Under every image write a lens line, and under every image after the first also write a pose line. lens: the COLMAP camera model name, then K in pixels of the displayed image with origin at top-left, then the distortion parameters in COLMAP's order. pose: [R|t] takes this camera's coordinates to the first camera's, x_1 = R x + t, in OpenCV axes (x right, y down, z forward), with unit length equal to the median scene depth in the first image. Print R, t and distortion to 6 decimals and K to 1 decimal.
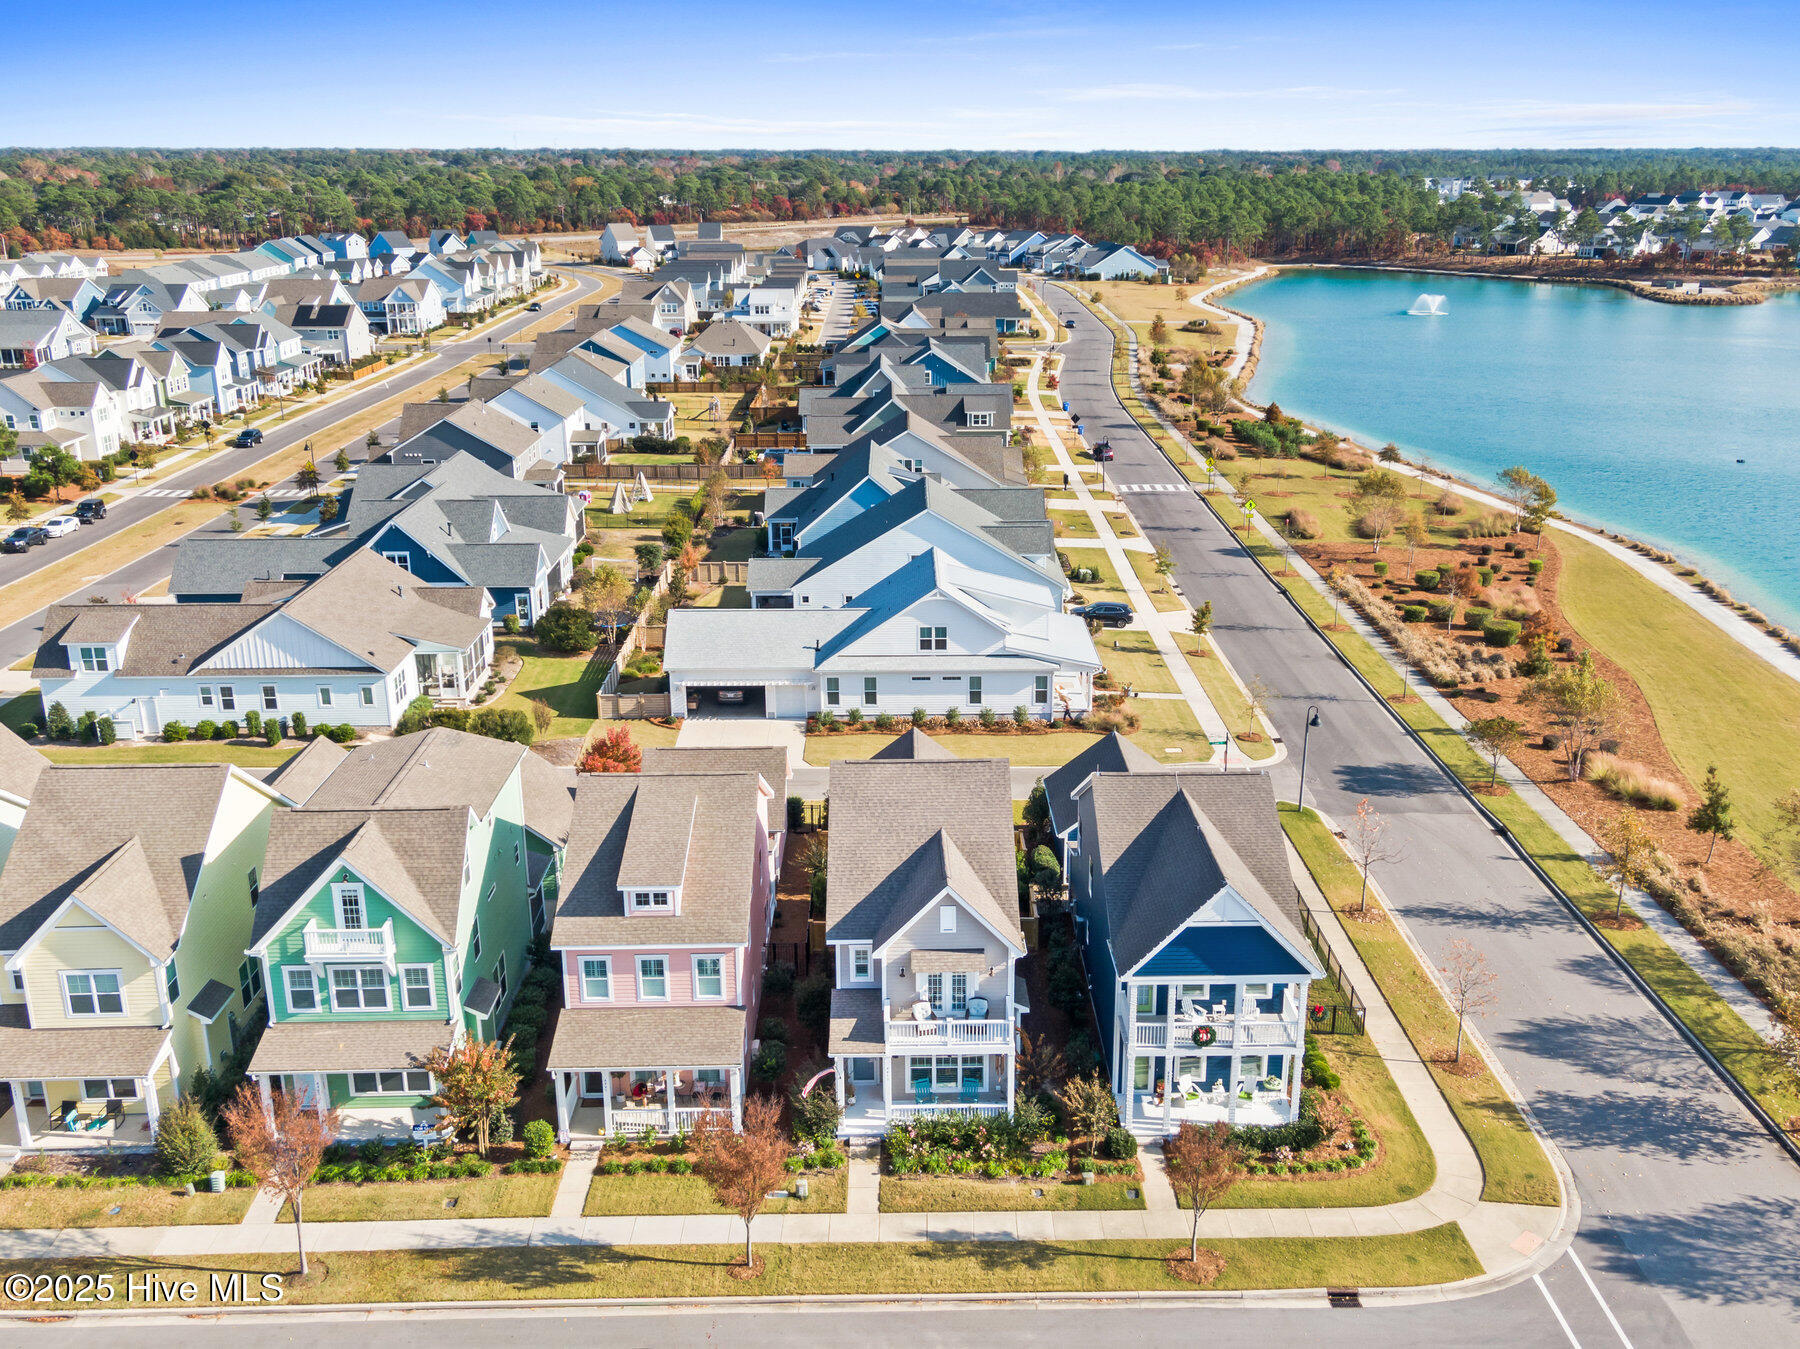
lens RADIAL K [[1694.6, 0, 890.4], [0, 1694.6, 663.0], [0, 0, 1]] dist [0.017889, 0.000000]
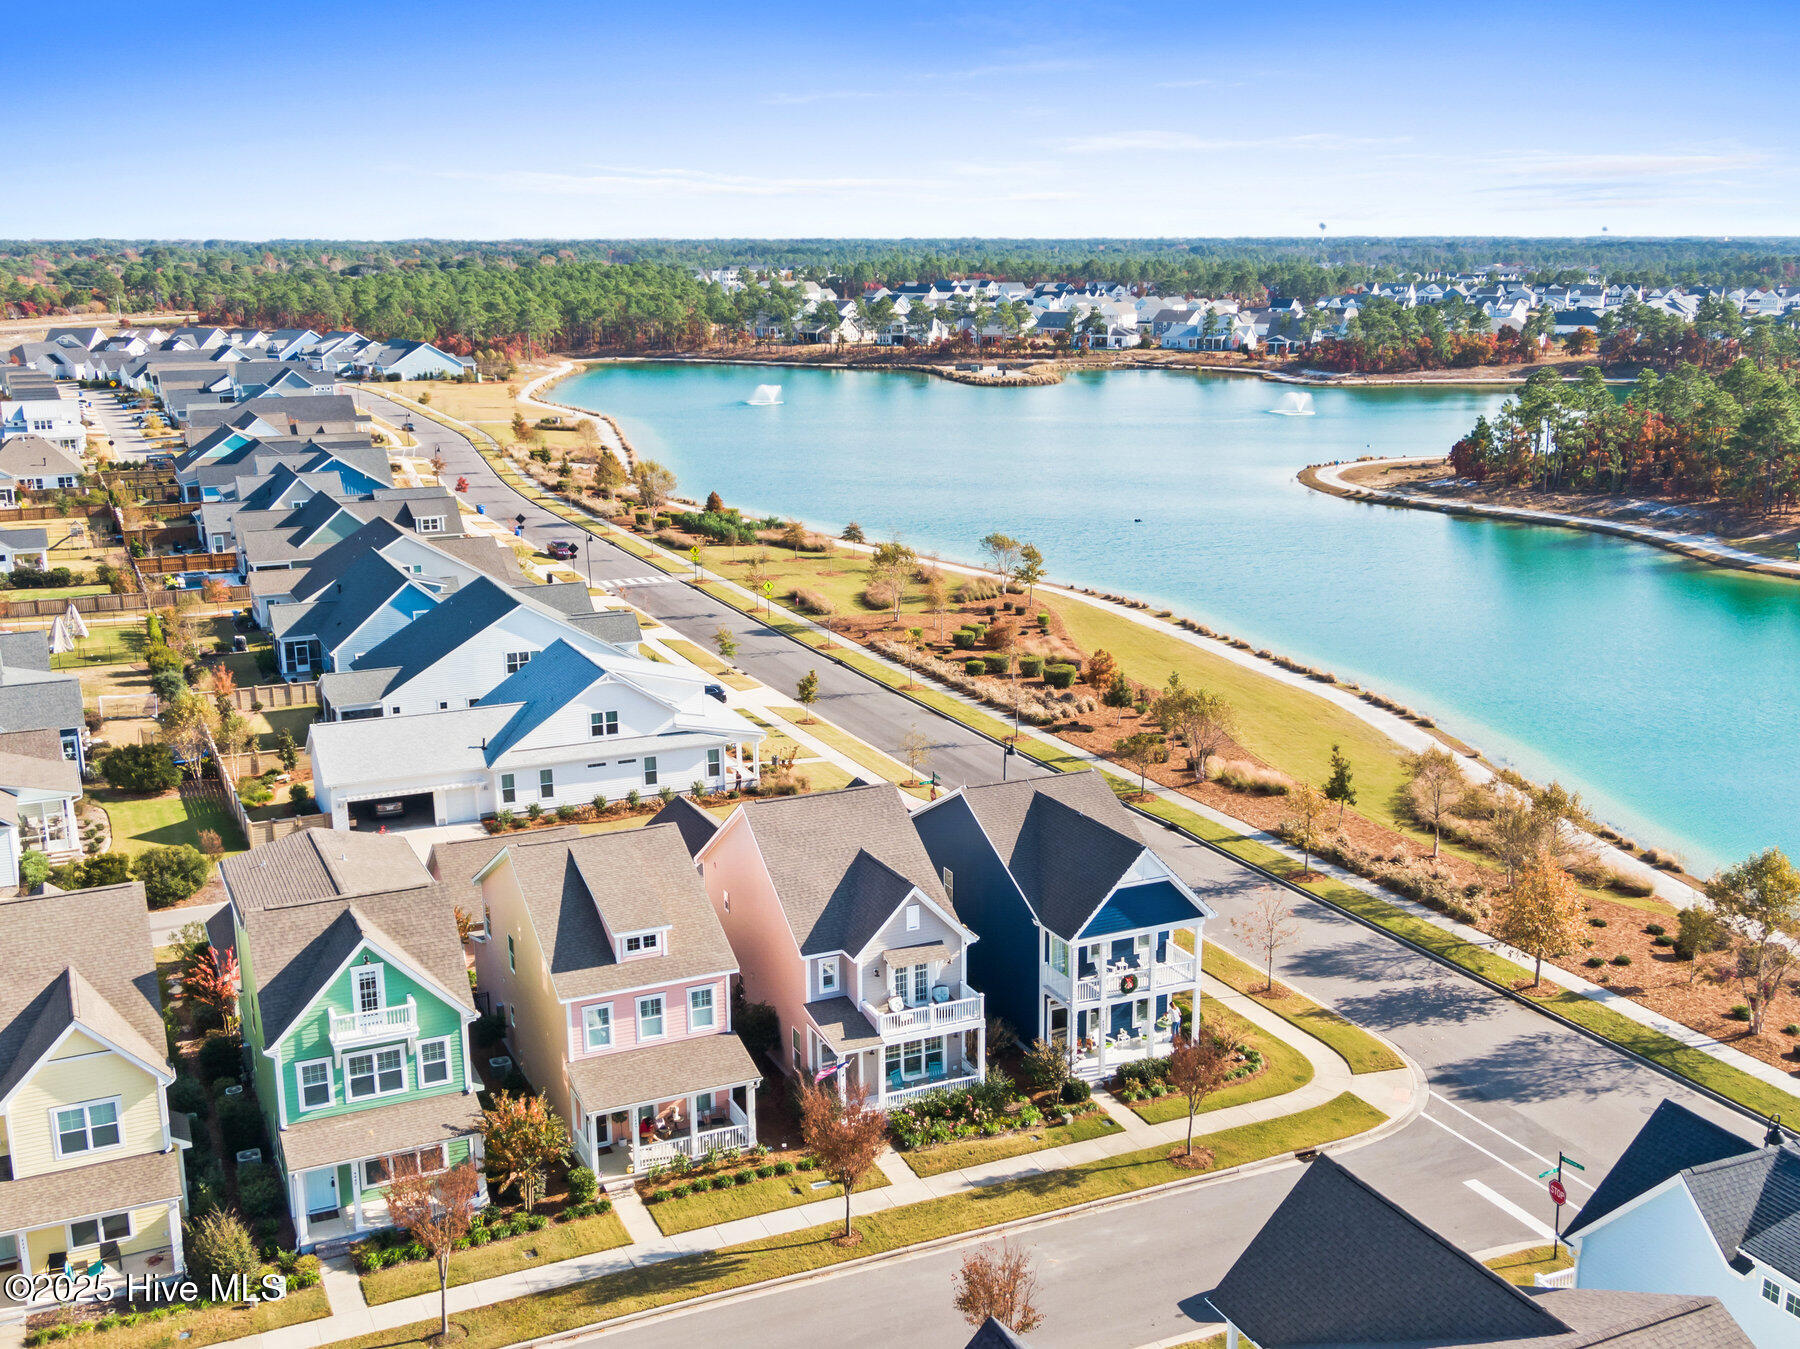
lens RADIAL K [[1888.2, 0, 907.3], [0, 1888.2, 671.8], [0, 0, 1]] dist [-0.001608, 0.000000]
pose [[0.913024, -0.092210, 0.397346, -0.373876], [0.119066, 0.991937, -0.043398, 0.036768], [-0.390141, 0.086934, 0.916642, -0.127151]]
